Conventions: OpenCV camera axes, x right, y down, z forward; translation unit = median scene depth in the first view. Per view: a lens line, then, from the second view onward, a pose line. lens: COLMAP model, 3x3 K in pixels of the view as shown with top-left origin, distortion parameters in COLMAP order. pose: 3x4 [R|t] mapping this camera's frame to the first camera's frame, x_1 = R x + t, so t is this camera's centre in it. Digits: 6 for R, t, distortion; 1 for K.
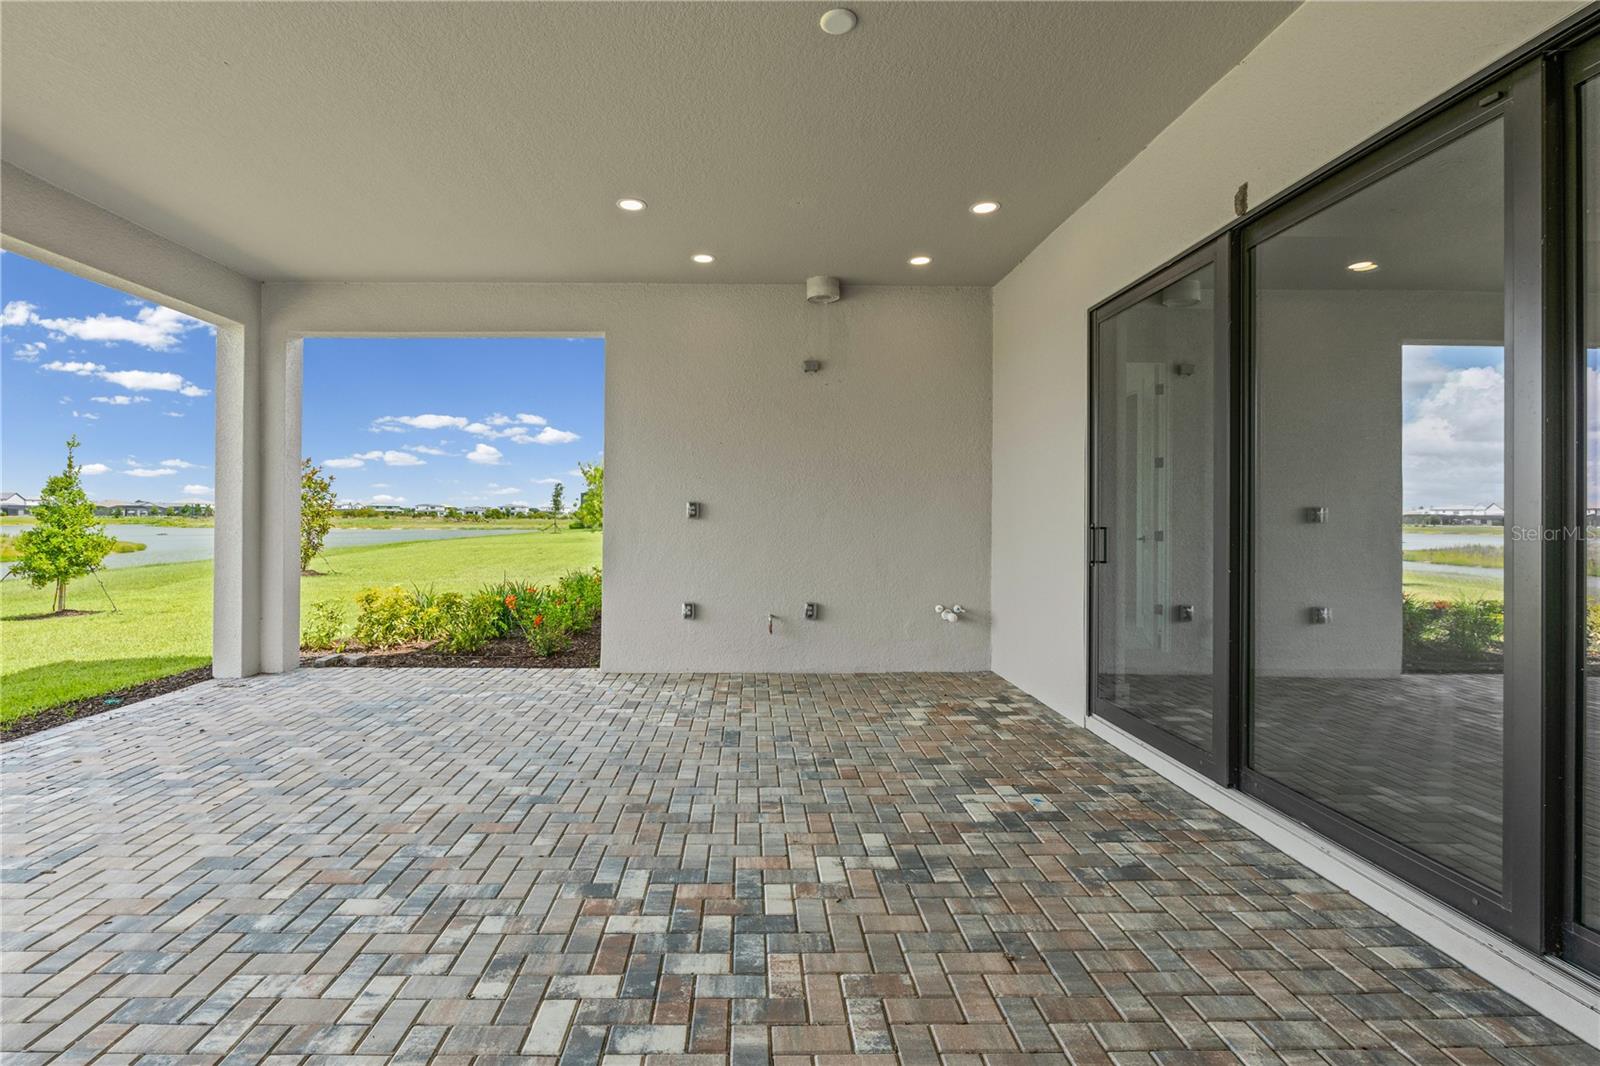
lens RADIAL K [[700.0, 0, 762.7], [0, 700.0, 516.9], [0, 0, 1]] dist [-0.008188, 0.000131]
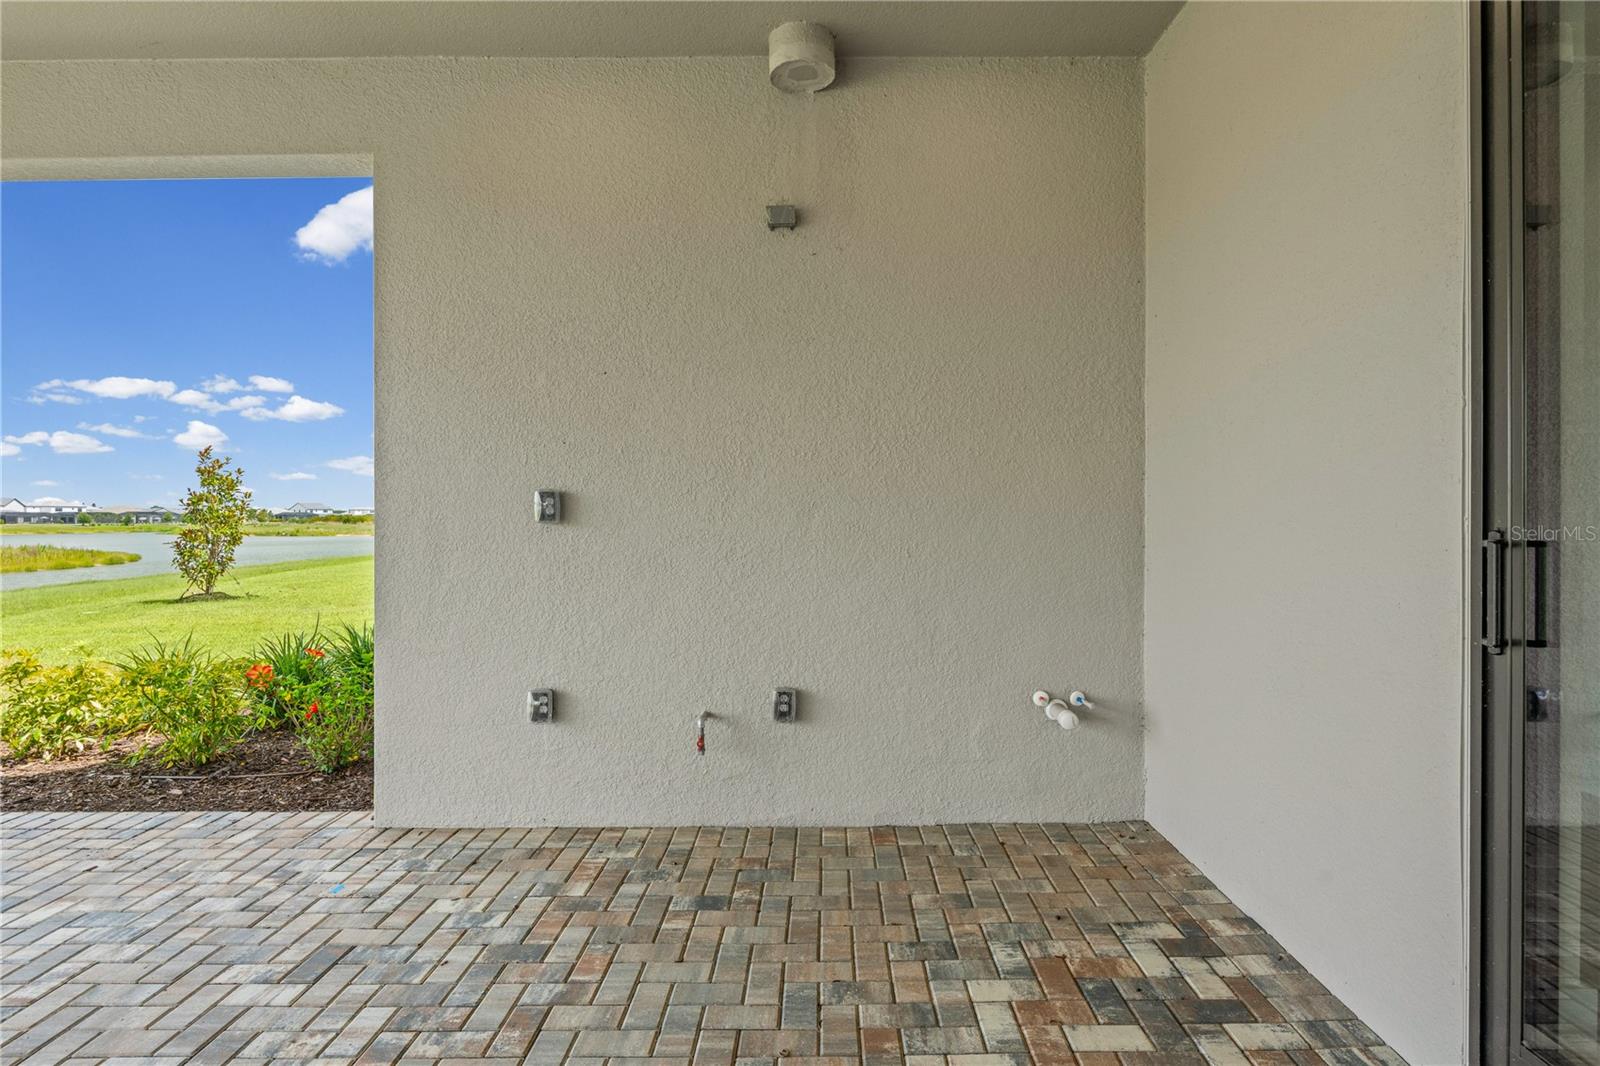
lens RADIAL K [[839.9, 0, 806.1], [0, 839.9, 522.7], [0, 0, 1]] dist [0.016042, -0.000423]
pose [[0.999868, -0.006529, -0.014899, 0.179774], [0.006584, 0.999972, 0.003600, 0.002635], [0.014875, -0.003698, 0.999883, 0.755196]]
